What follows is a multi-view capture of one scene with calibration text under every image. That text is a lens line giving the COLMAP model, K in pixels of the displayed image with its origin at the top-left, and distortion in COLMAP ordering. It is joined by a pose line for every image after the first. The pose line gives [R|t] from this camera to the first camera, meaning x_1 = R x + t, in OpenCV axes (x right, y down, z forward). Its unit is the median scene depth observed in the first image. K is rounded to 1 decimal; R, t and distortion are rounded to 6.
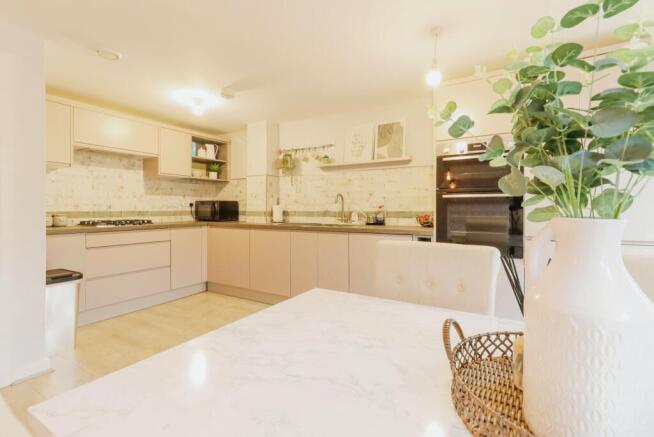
lens RADIAL K [[301.9, 0, 334.8], [0, 301.9, 207.9], [0, 0, 1]] dist [0.016128, 0.000115]
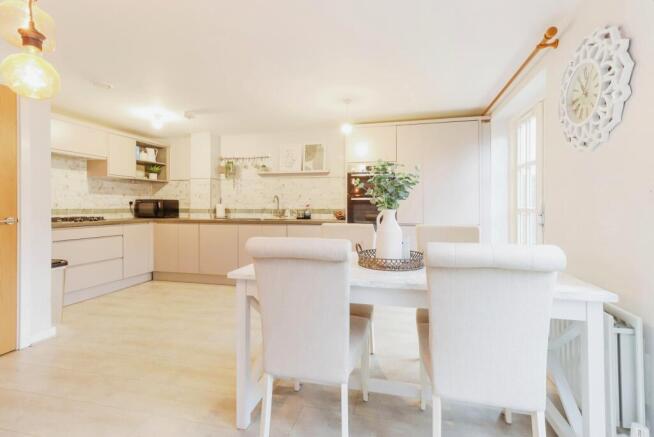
lens RADIAL K [[301.9, 0, 334.8], [0, 301.9, 207.9], [0, 0, 1]] dist [0.016128, 0.000115]
pose [[0.954225, 0.000064, 0.299091, -0.119056], [-0.002285, 0.999972, 0.007074, -0.002592], [-0.299082, -0.007433, 0.954198, -0.289992]]
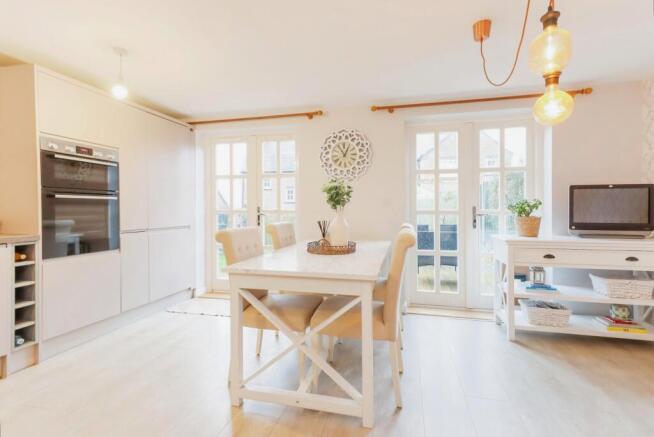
lens RADIAL K [[301.9, 0, 334.8], [0, 301.9, 207.9], [0, 0, 1]] dist [0.016128, 0.000115]
pose [[-0.286334, 0.005119, 0.958116, -0.498644], [-0.002515, 0.999978, -0.006094, 0.000528], [-0.958127, -0.004155, -0.286315, 0.290738]]
